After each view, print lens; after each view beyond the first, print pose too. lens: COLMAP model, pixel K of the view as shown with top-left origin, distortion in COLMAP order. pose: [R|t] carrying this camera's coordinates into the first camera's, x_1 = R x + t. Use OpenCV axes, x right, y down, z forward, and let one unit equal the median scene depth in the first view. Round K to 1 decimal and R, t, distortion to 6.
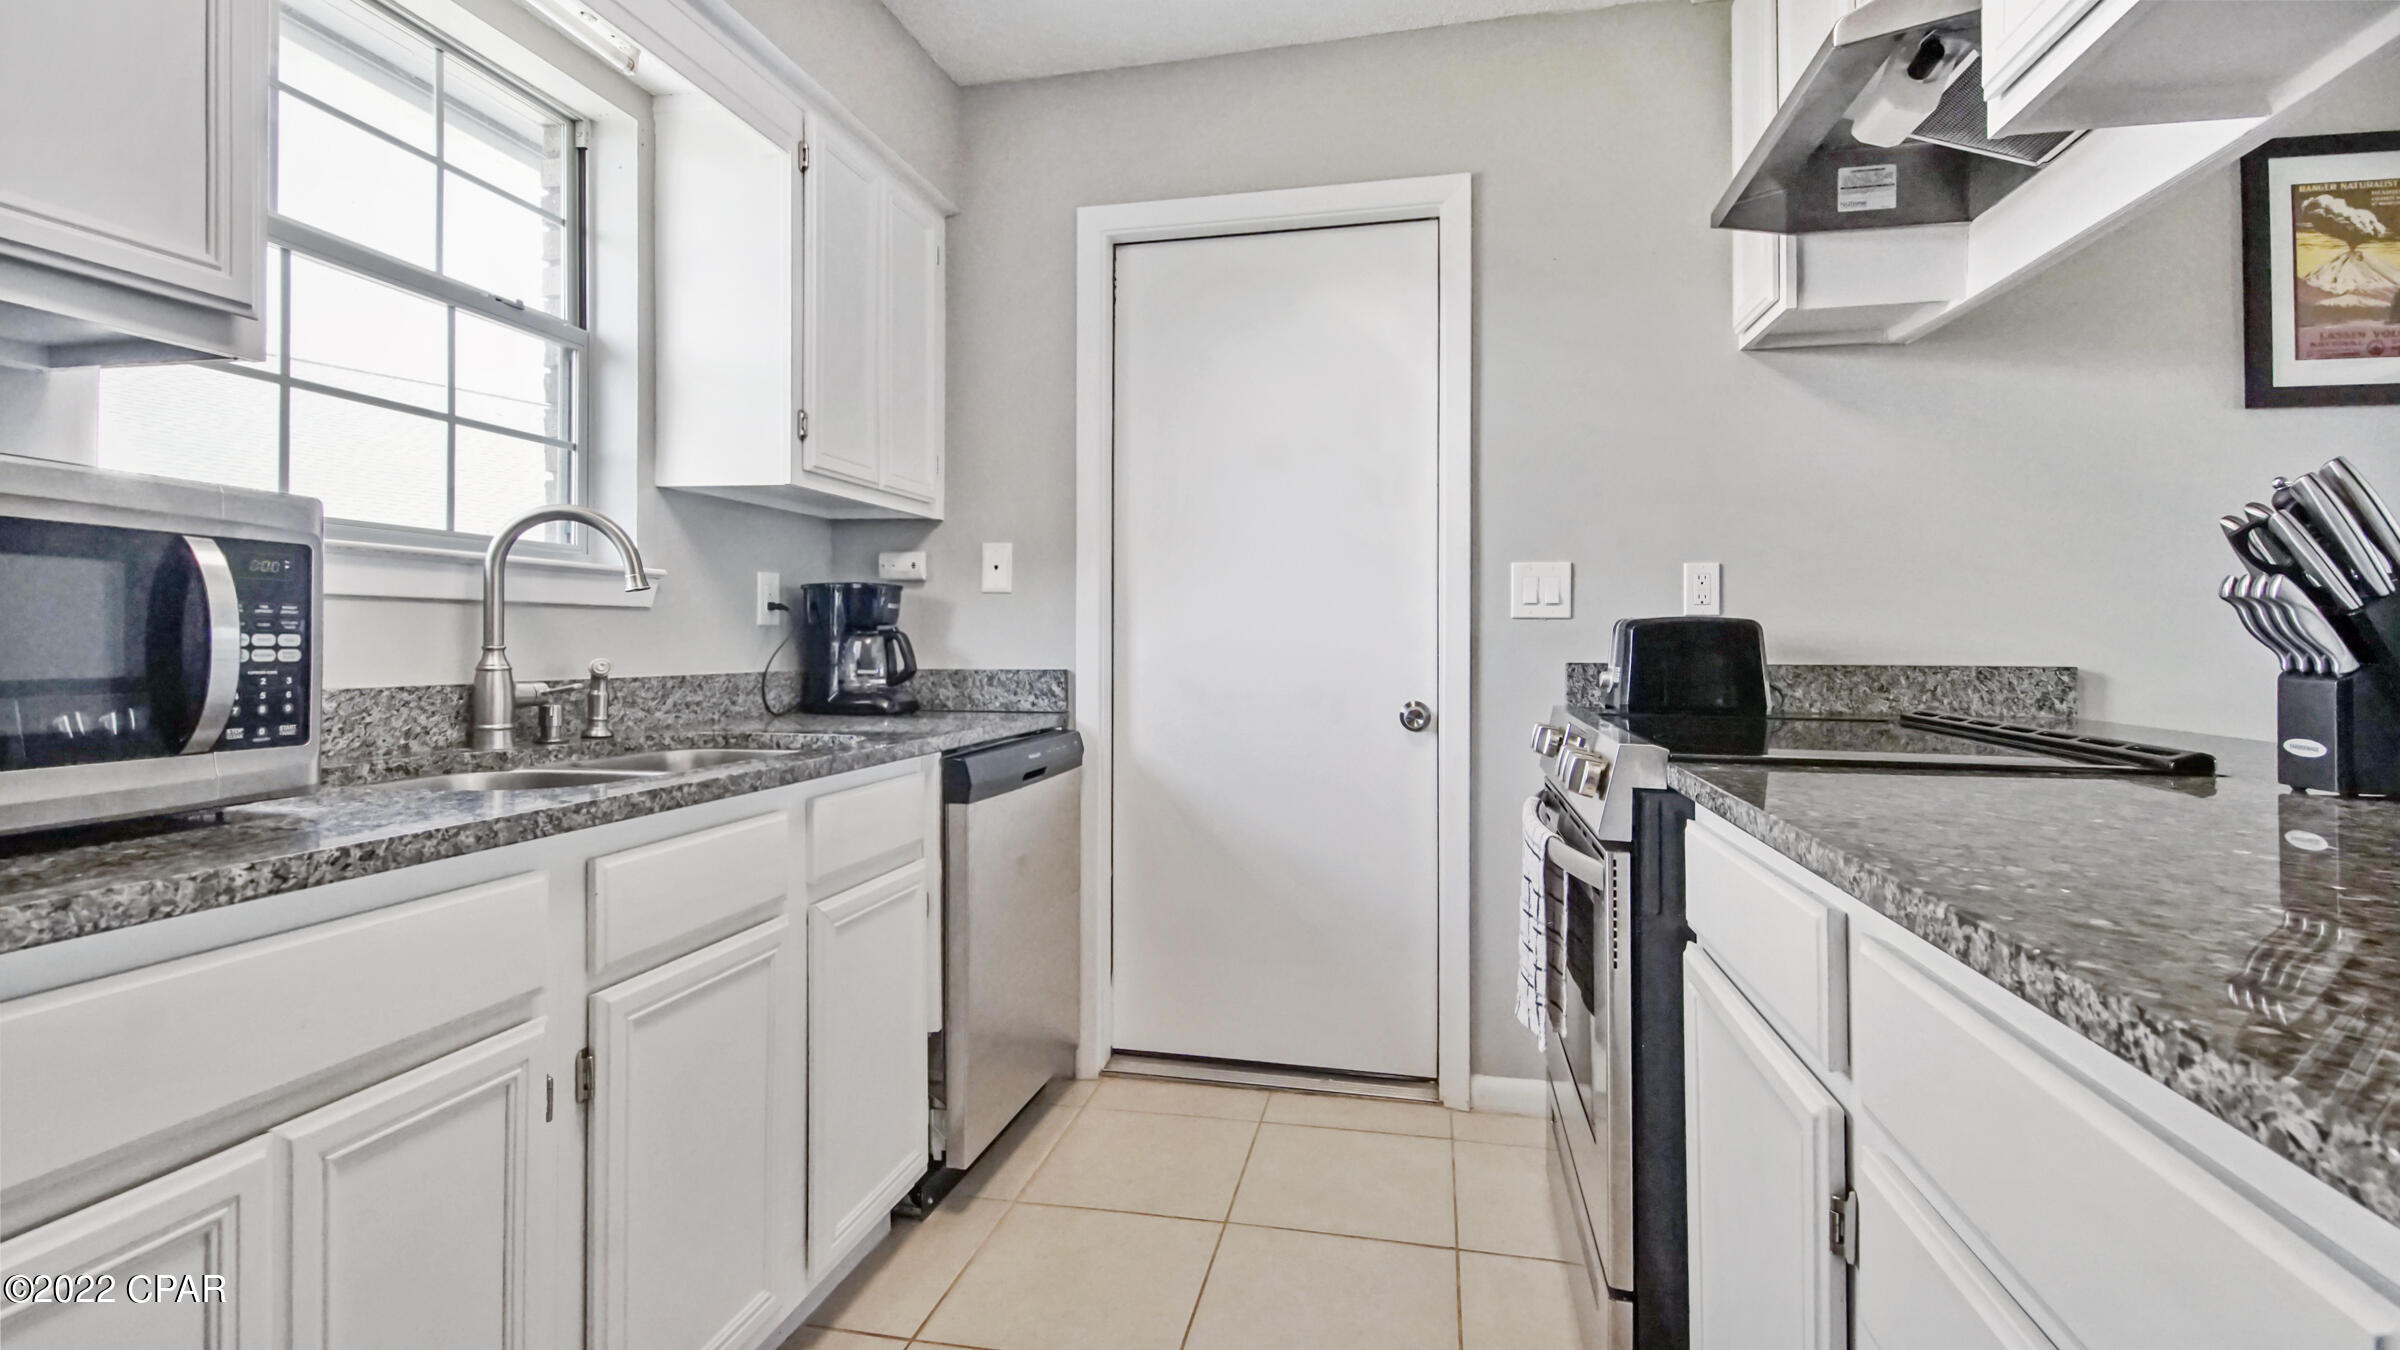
lens RADIAL K [[1162.2, 0, 1171.7], [0, 1162.2, 613.2], [0, 0, 1]] dist [0.036065, -0.023055]
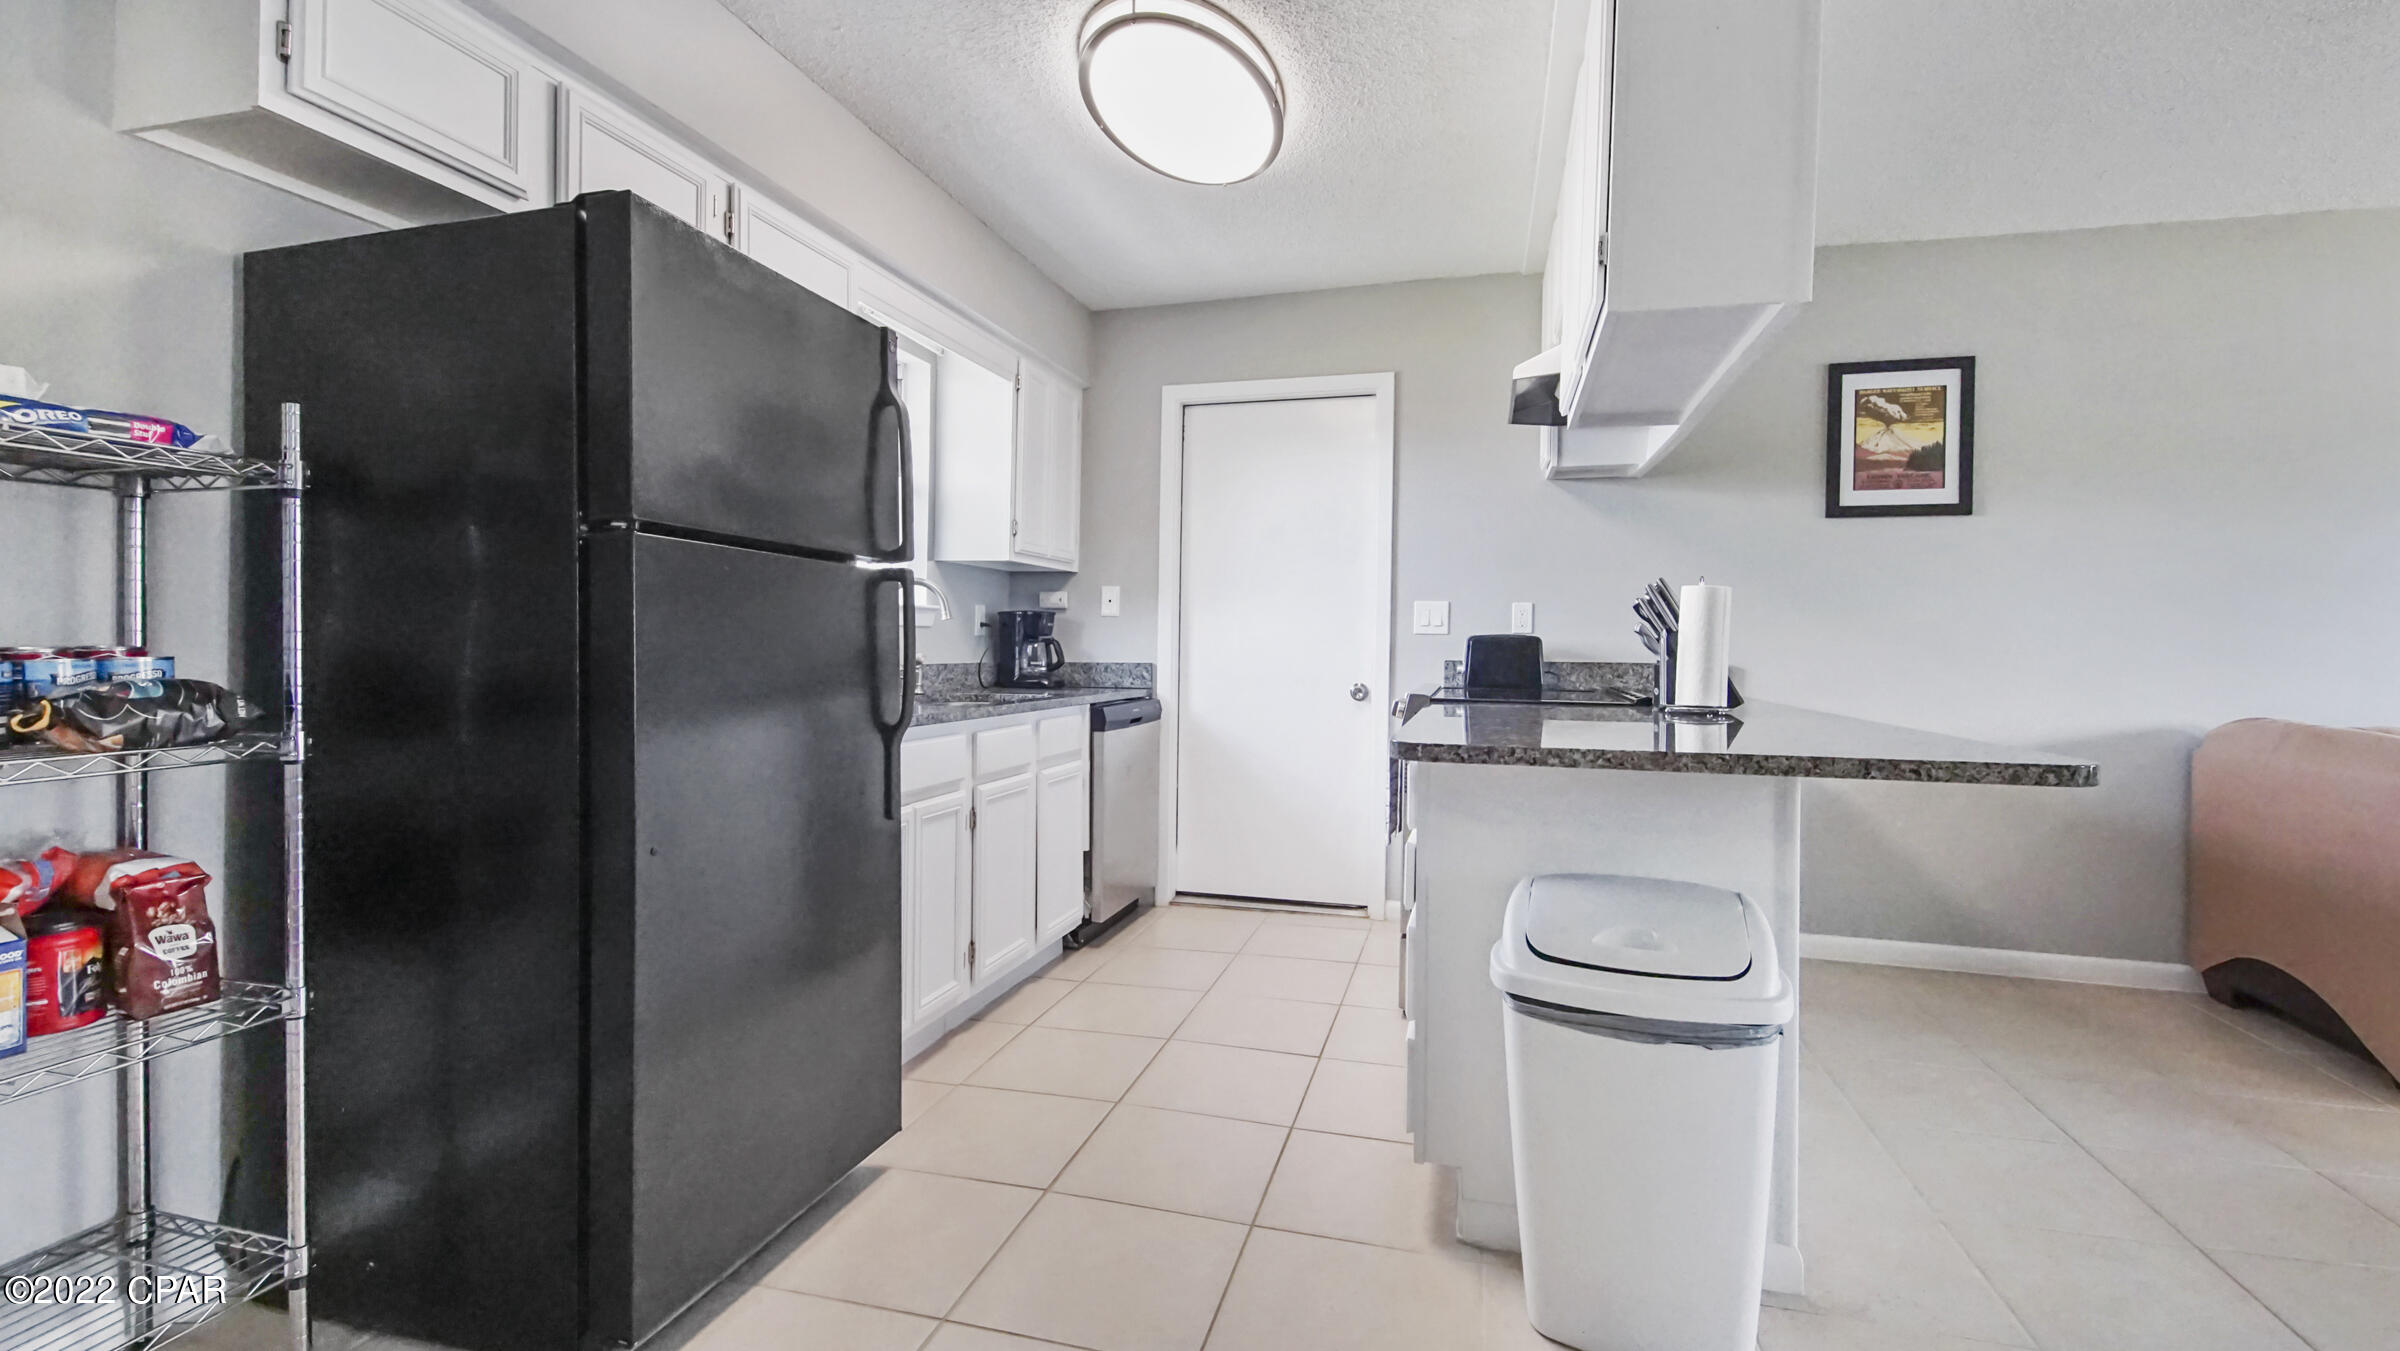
lens RADIAL K [[1000.9, 0, 1130.2], [0, 1000.9, 655.7], [0, 0, 1]] dist [0.001404, -0.000116]
pose [[0.995539, 0.006725, -0.094109, 0.017713], [-0.003448, 0.999383, 0.034942, -0.014976], [0.094286, -0.034461, 0.994949, -0.545545]]
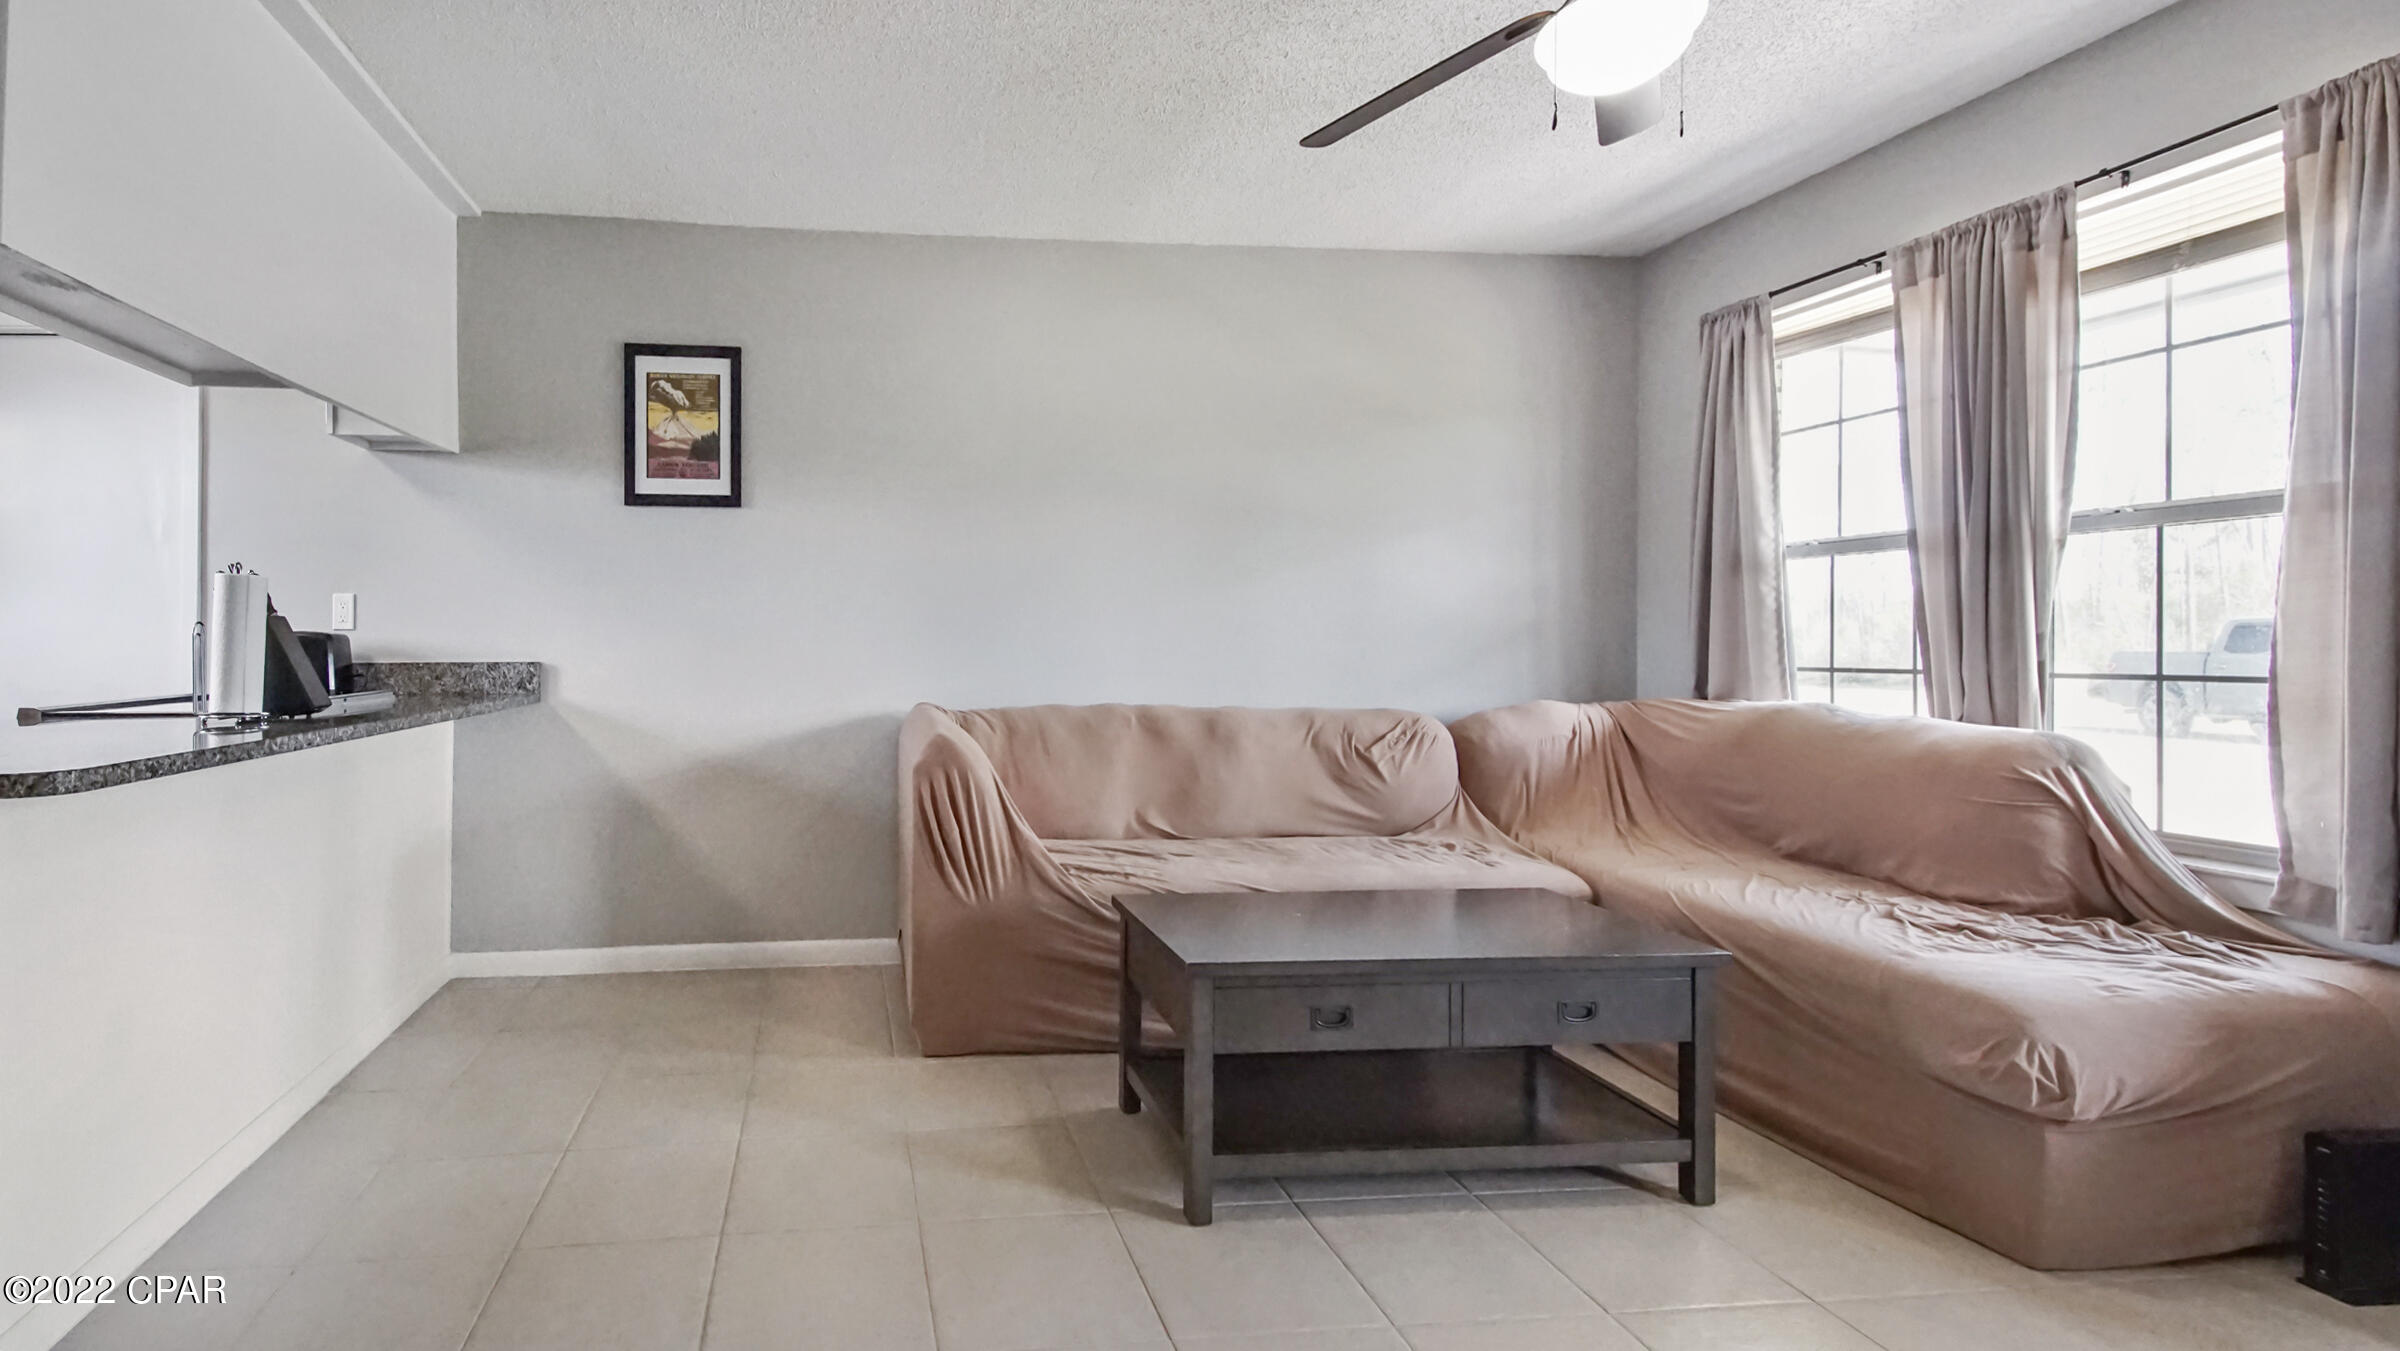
lens RADIAL K [[1148.4, 0, 1154.3], [0, 1148.4, 660.4], [0, 0, 1]] dist [0.002163, -0.000390]
pose [[0.952975, -0.012685, 0.302783, 1.037737], [0.001291, 0.999284, 0.037801, -0.013924], [-0.303046, -0.035632, 0.952310, -0.719966]]
